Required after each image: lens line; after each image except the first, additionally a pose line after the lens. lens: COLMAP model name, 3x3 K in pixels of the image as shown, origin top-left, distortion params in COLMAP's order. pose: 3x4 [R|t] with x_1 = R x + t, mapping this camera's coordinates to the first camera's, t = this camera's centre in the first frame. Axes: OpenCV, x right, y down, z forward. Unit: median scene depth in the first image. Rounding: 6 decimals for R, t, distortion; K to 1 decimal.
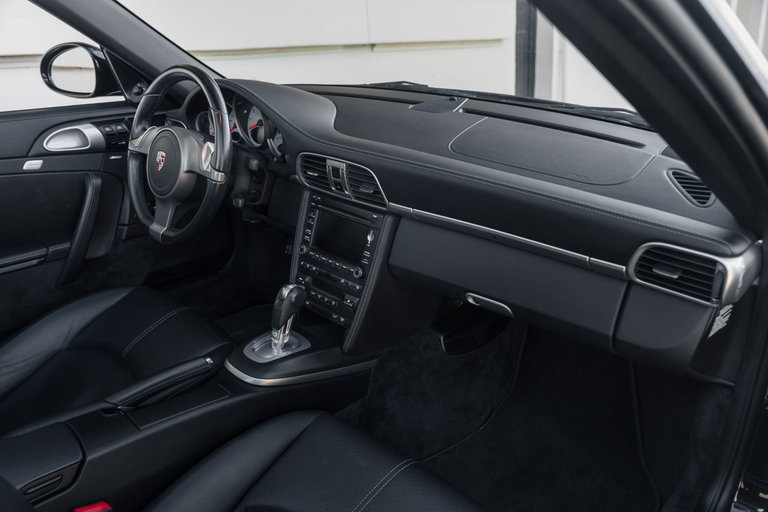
lens RADIAL K [[615.3, 0, 384.0], [0, 615.3, 256.0], [0, 0, 1]] dist [0.005419, 0.004754]
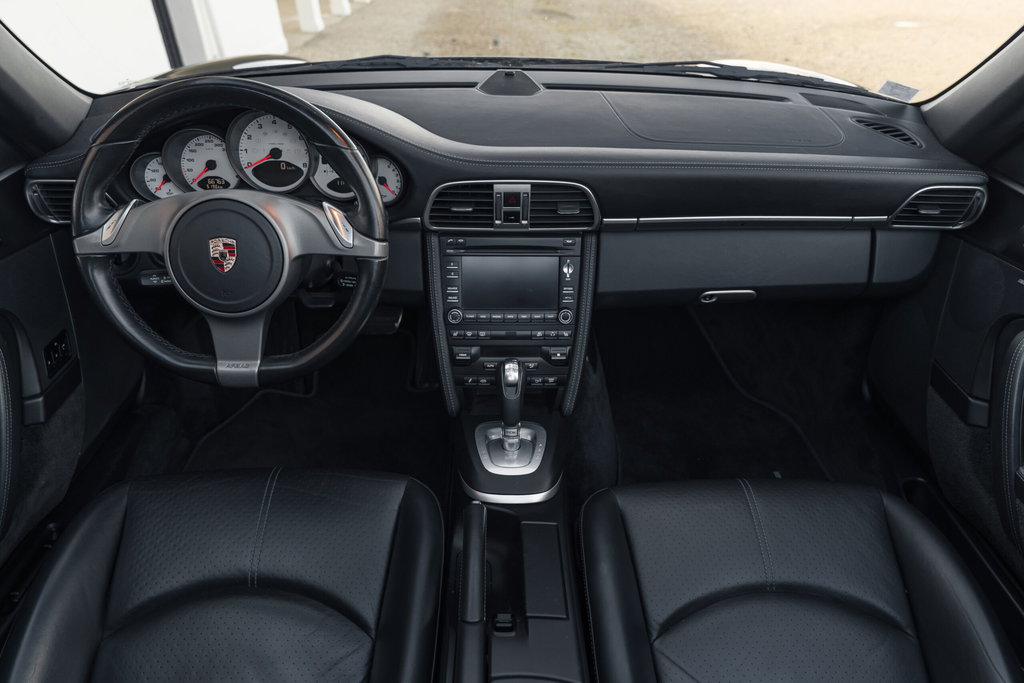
lens RADIAL K [[726.8, 0, 512.0], [0, 726.8, 341.5], [0, 0, 1]] dist [0.006178, 0.000390]
pose [[0.705953, -0.360858, 0.609436, -0.663570], [0.262941, 0.932507, 0.247572, -0.189941], [-0.657641, -0.014528, 0.753191, 0.335013]]
